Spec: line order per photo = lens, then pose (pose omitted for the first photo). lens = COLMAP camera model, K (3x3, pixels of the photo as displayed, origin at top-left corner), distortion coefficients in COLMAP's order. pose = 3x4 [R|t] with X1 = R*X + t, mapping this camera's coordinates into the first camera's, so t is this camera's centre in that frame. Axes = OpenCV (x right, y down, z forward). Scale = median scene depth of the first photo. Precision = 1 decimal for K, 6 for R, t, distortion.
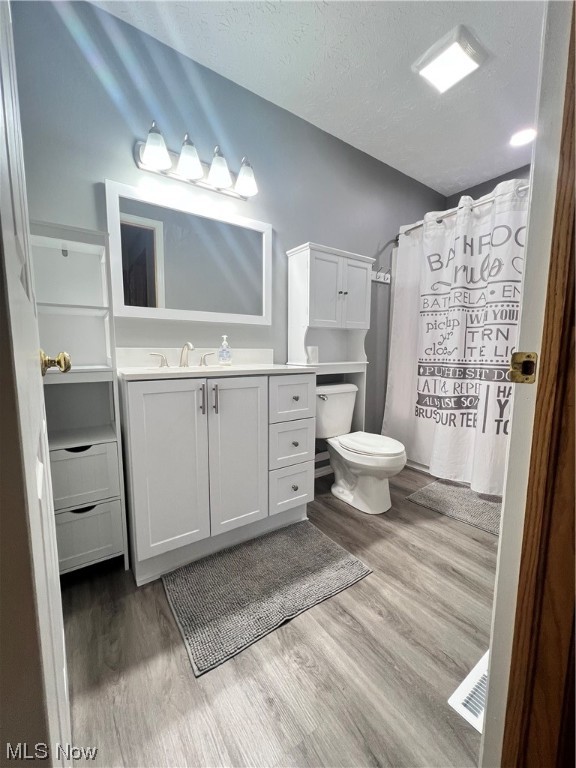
lens RADIAL K [[309.5, 0, 286.1], [0, 309.5, 385.1], [0, 0, 1]] dist [0.005016, 0.000989]
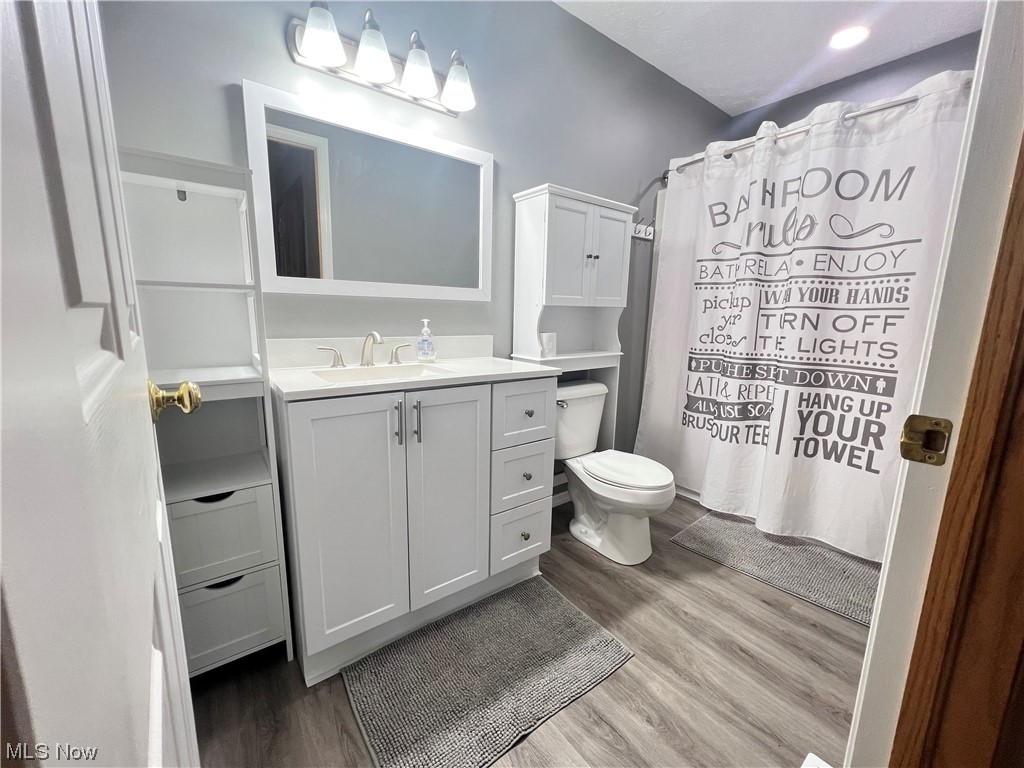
lens RADIAL K [[412.6, 0, 513.2], [0, 412.6, 384.8], [0, 0, 1]] dist [0.005016, 0.000989]
pose [[0.998780, 0.008139, 0.048706, -0.051570], [-0.011077, 0.998117, 0.060339, -0.078783], [-0.048123, -0.060805, 0.996989, 0.067818]]
